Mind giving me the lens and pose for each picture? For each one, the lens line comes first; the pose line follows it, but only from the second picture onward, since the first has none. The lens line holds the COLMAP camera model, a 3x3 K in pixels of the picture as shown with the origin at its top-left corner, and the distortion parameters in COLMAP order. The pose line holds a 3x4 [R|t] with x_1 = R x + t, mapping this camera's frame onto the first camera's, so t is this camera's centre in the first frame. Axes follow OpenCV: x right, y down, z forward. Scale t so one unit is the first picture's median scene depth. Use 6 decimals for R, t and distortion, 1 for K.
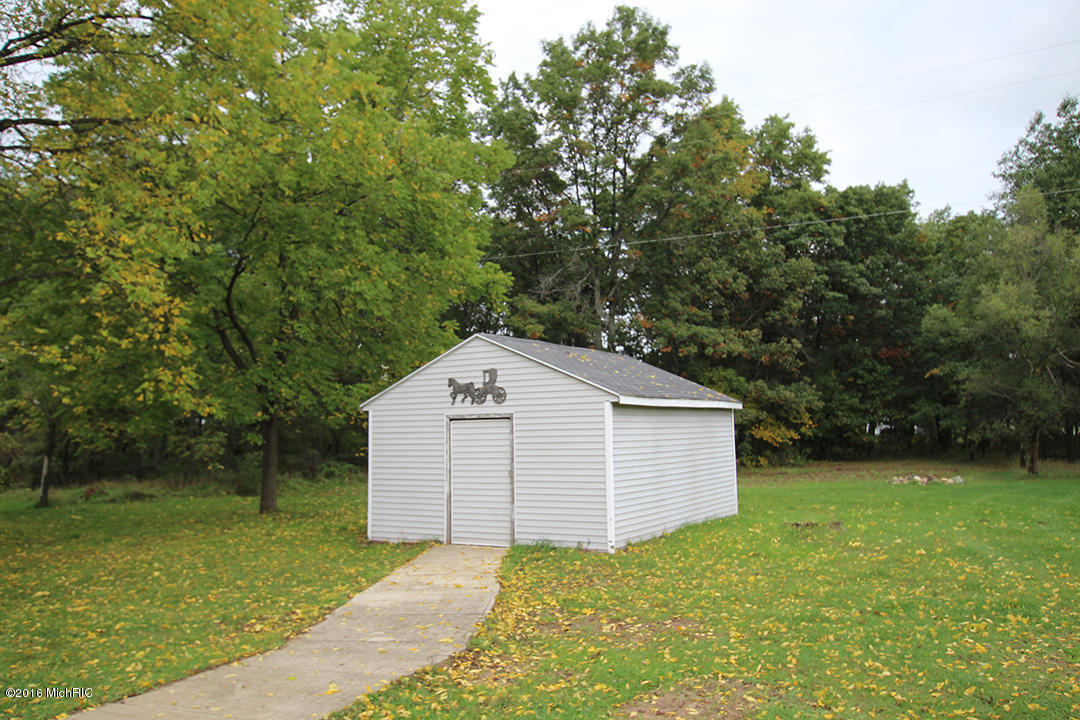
lens RADIAL K [[880.5, 0, 540.0], [0, 880.5, 360.0], [0, 0, 1]] dist [0.000307, -0.001657]
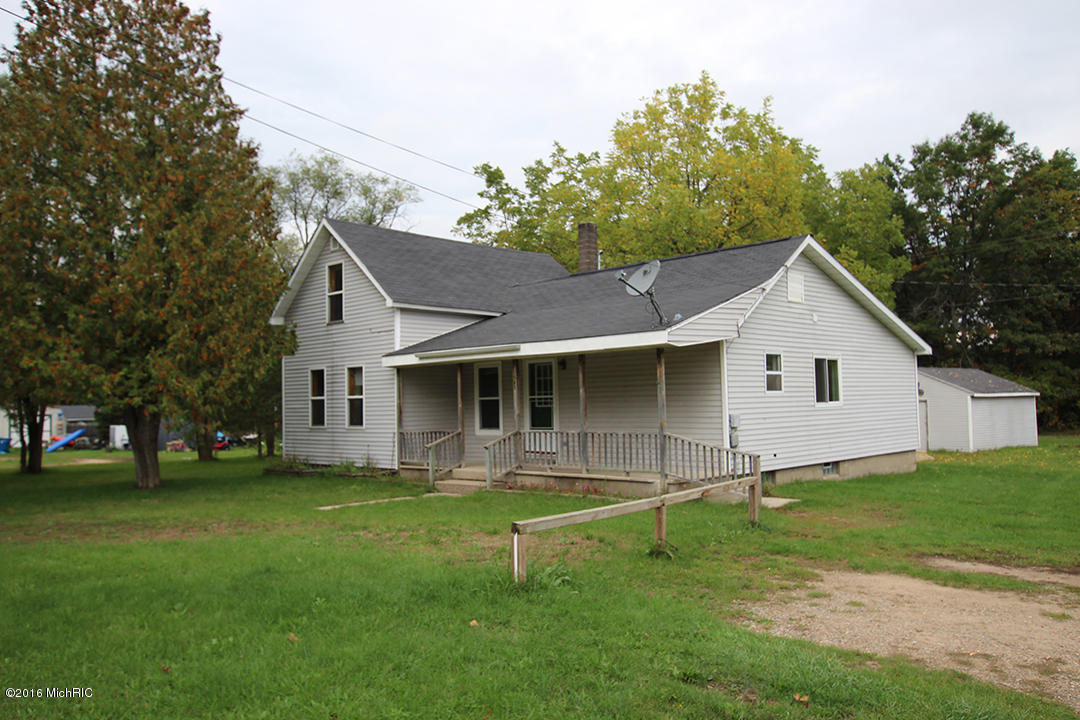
lens RADIAL K [[880.5, 0, 540.0], [0, 880.5, 360.0], [0, 0, 1]] dist [0.000307, -0.001657]
pose [[0.934480, -0.015028, -0.355698, -0.064094], [0.027496, 0.999171, 0.030023, -0.060884], [0.354952, -0.037836, 0.934119, -0.667631]]
